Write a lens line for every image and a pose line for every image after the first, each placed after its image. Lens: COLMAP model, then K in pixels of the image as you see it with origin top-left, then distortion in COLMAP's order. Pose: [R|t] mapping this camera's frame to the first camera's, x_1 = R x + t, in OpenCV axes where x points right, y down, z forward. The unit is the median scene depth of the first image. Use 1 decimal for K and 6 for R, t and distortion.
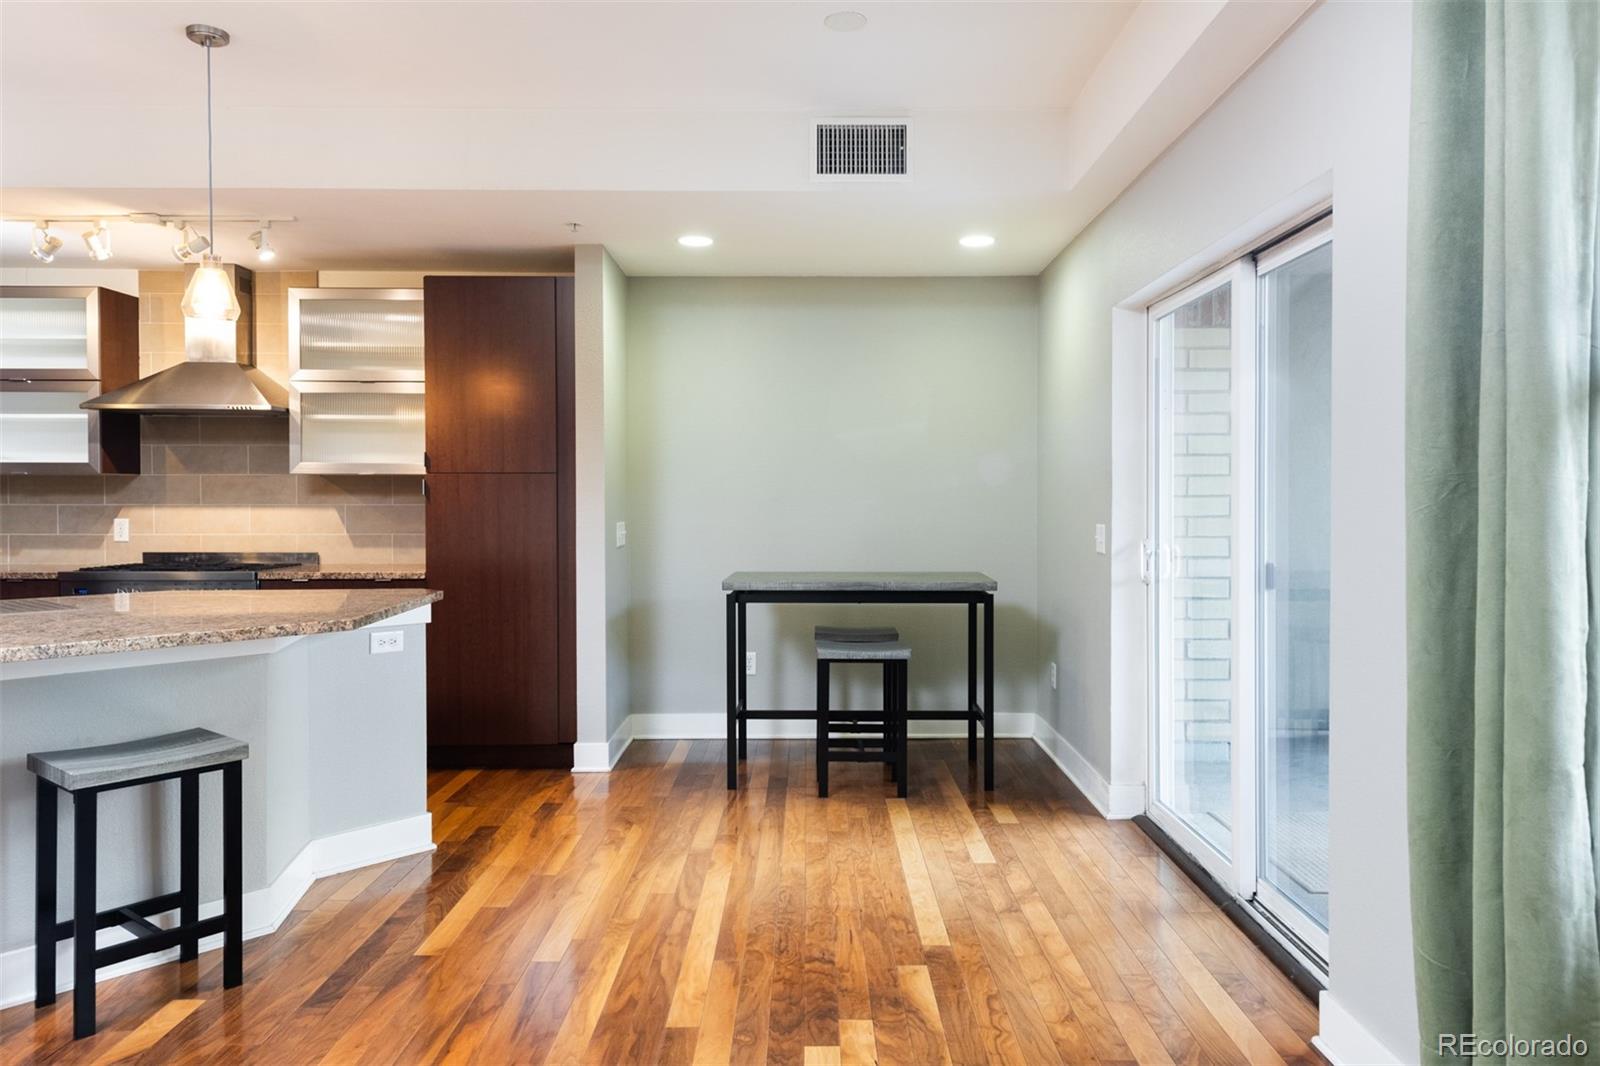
lens RADIAL K [[1092.1, 0, 803.2], [0, 1092.1, 515.4], [0, 0, 1]] dist [0.032090, -0.003086]
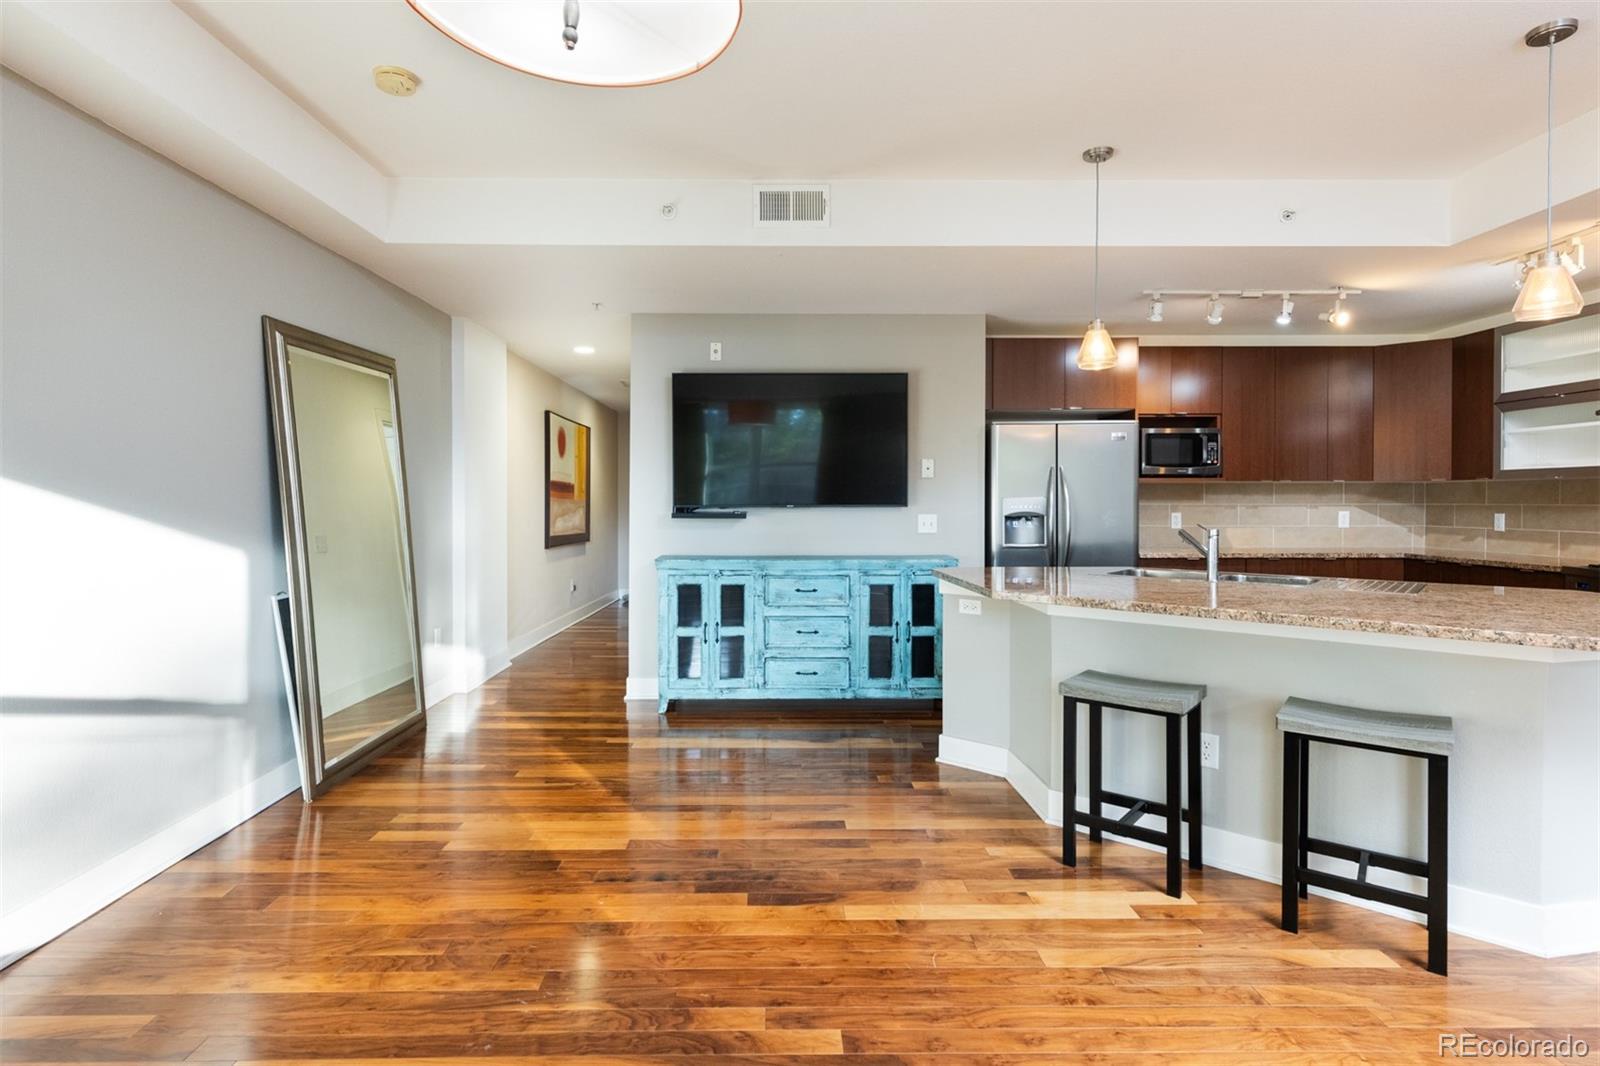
lens RADIAL K [[809.4, 0, 781.2], [0, 809.4, 508.8], [0, 0, 1]] dist [0.022157, -0.012435]
pose [[0.008955, 0.009797, -0.999912, 0.136158], [-0.015070, 0.999840, 0.009661, -0.002261], [0.999846, 0.014982, 0.009101, 0.218398]]
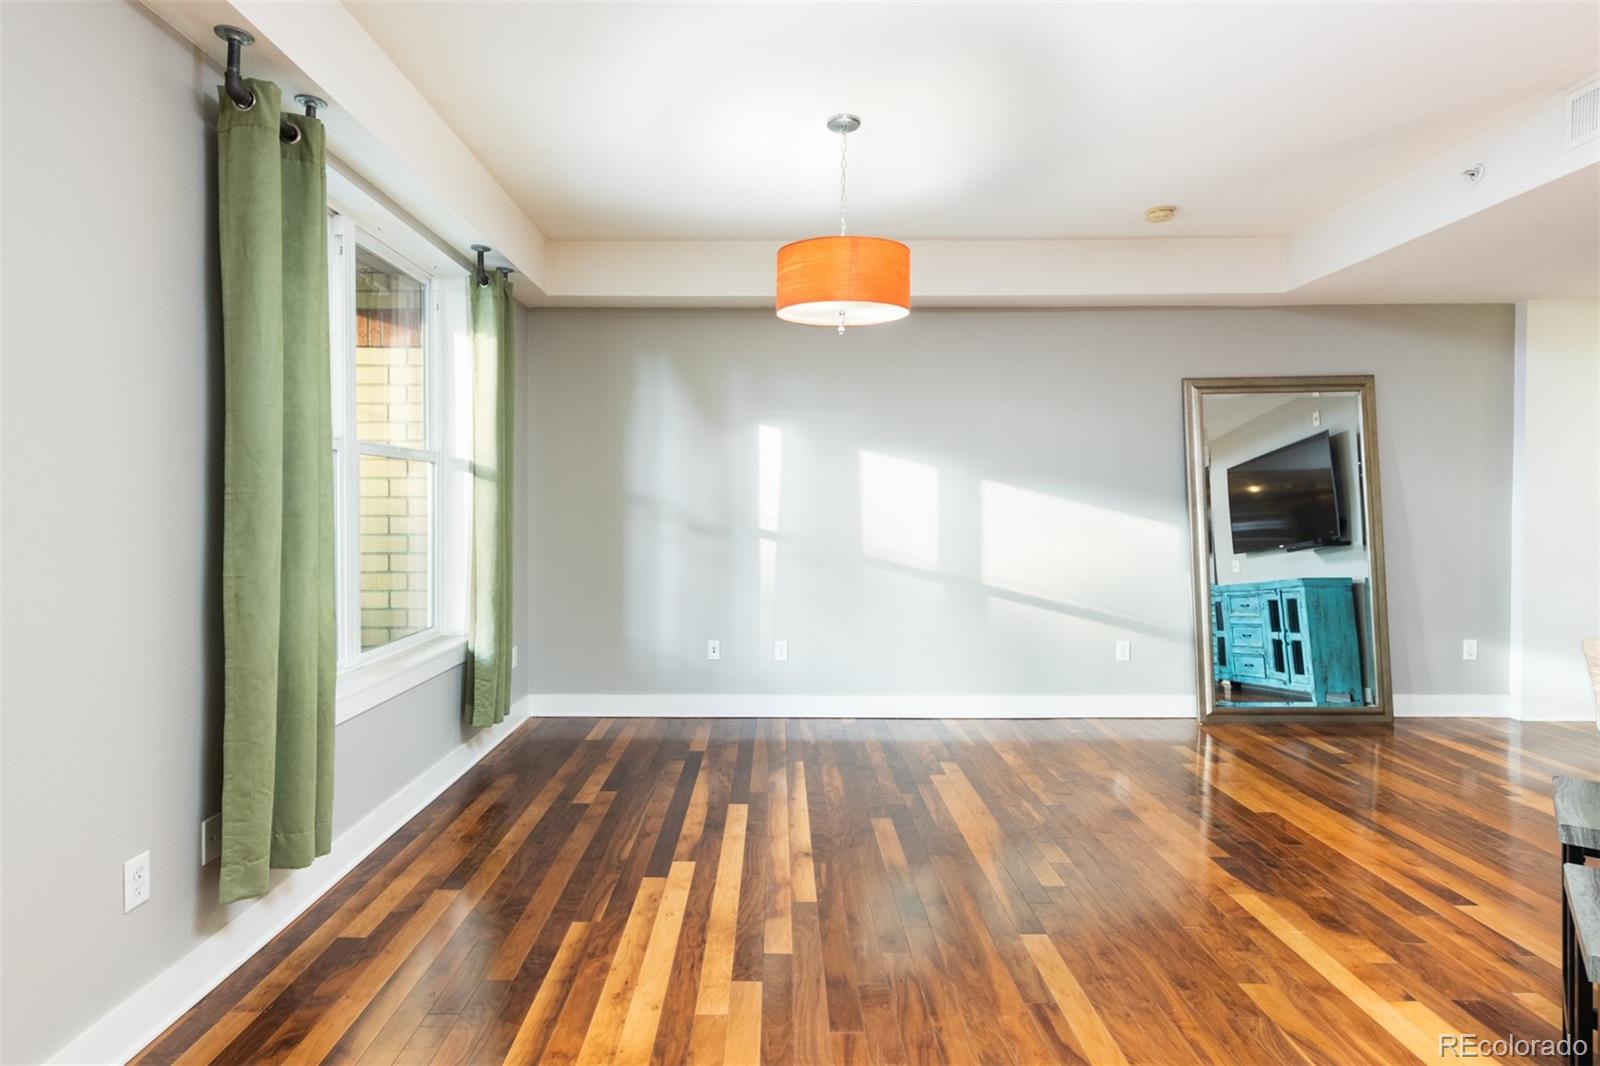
lens RADIAL K [[845.0, 0, 770.3], [0, 845.0, 524.9], [0, 0, 1]] dist [0.003615, -0.000056]
pose [[-0.999947, 0.000507, 0.010315, -0.058428], [0.000885, 0.999327, 0.036680, -0.012226], [-0.010289, 0.036688, -0.999274, 0.814265]]
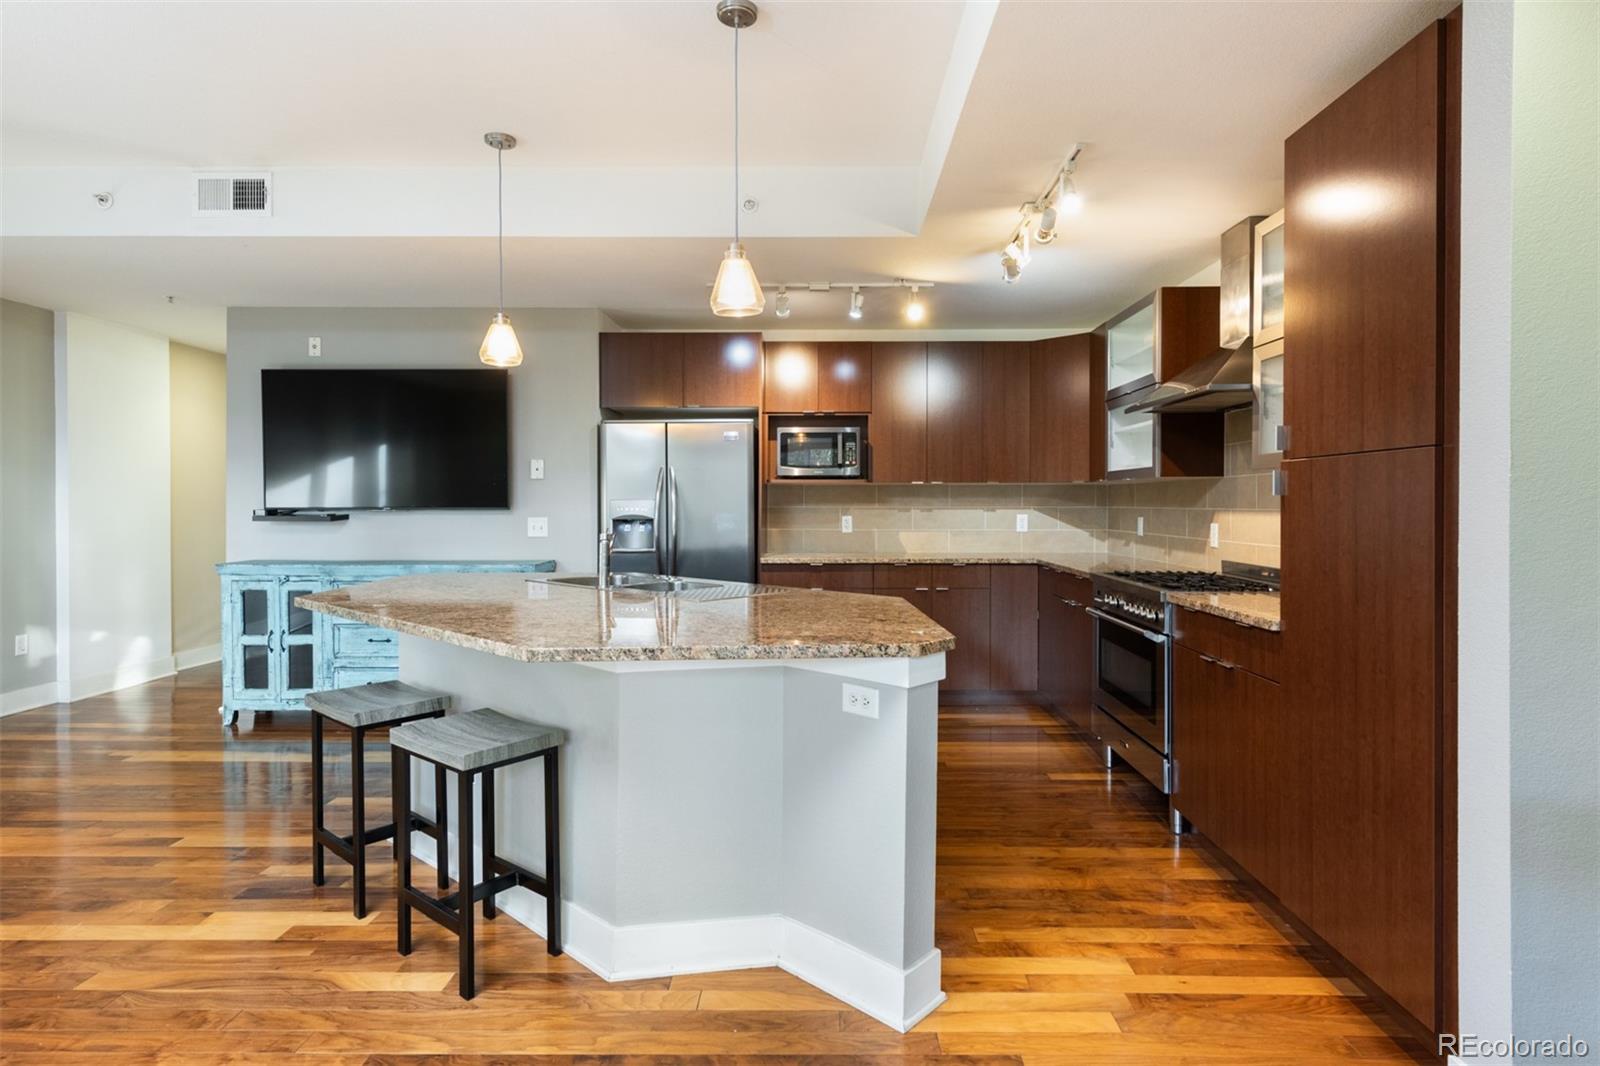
lens RADIAL K [[850.9, 0, 815.1], [0, 850.9, 509.6], [0, 0, 1]] dist [0.003325, -0.000798]
pose [[-0.003282, 0.007718, -0.999965, 0.138070], [-0.015842, 0.999844, 0.007769, -0.010780], [0.999869, 0.015867, -0.003159, 0.754380]]
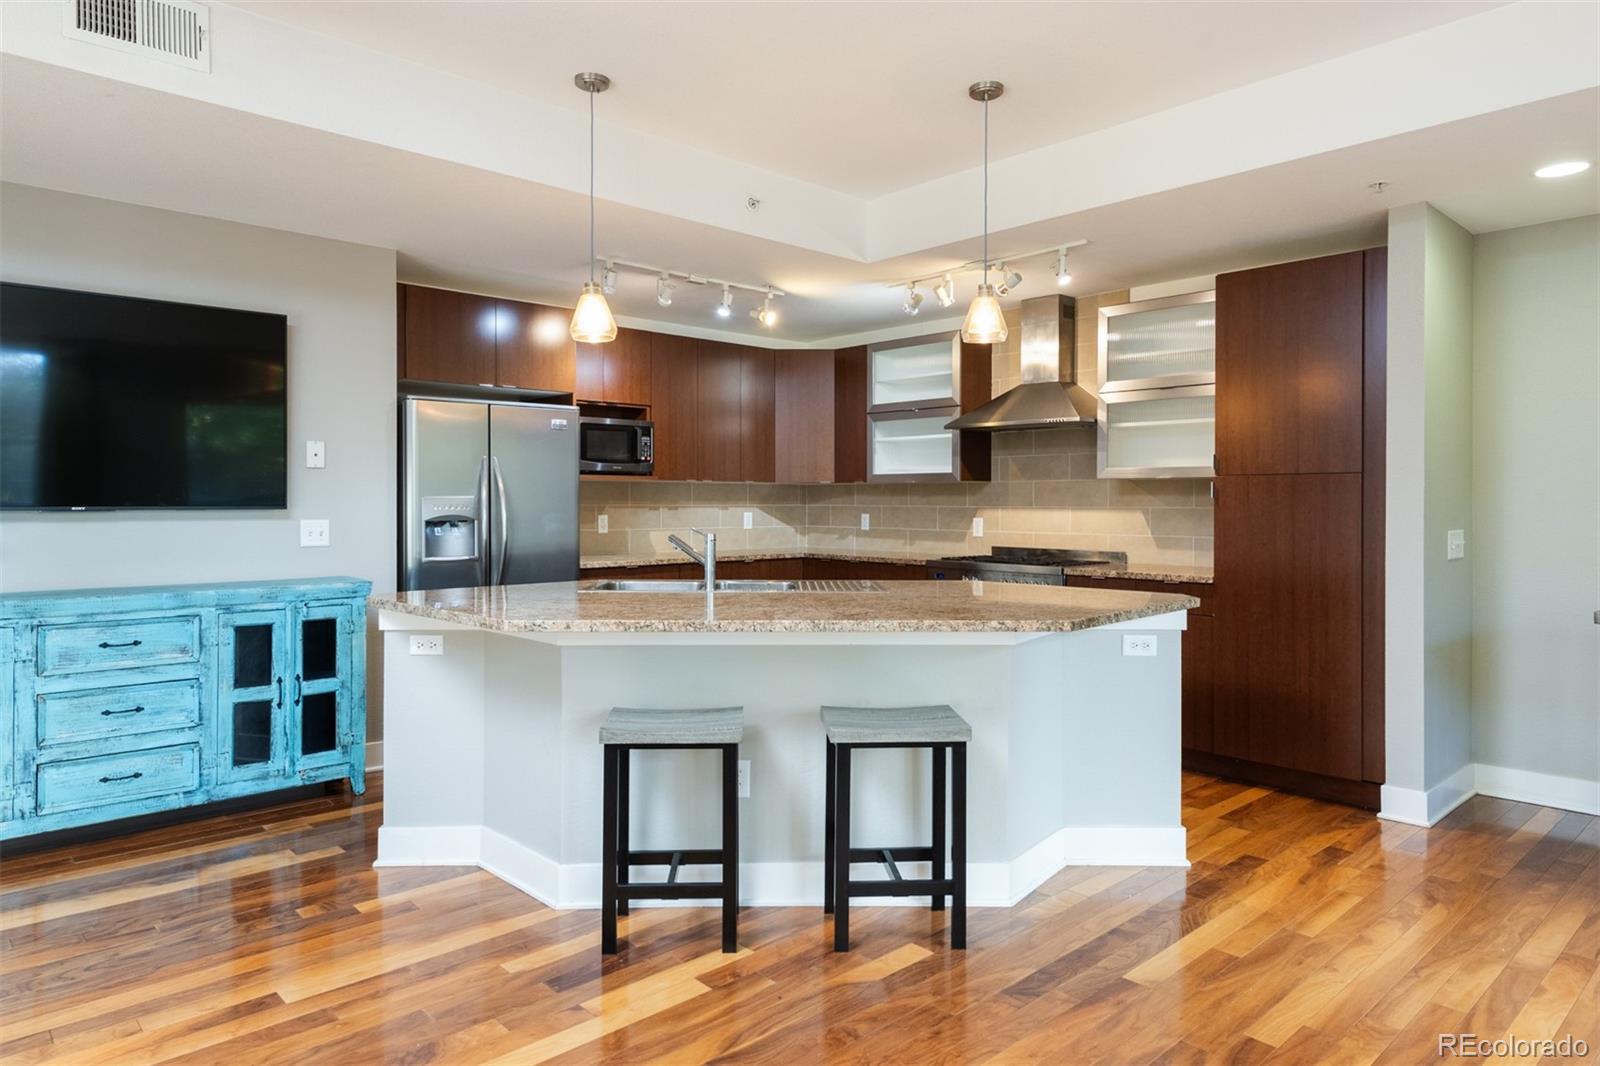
lens RADIAL K [[994.4, 0, 789.0], [0, 994.4, 507.0], [0, 0, 1]] dist [0.008780, 0.000221]
pose [[0.679443, 0.005780, -0.733705, 0.051535], [-0.013876, 0.999891, -0.004972, -0.000972], [0.733597, 0.013559, 0.679450, 0.118307]]
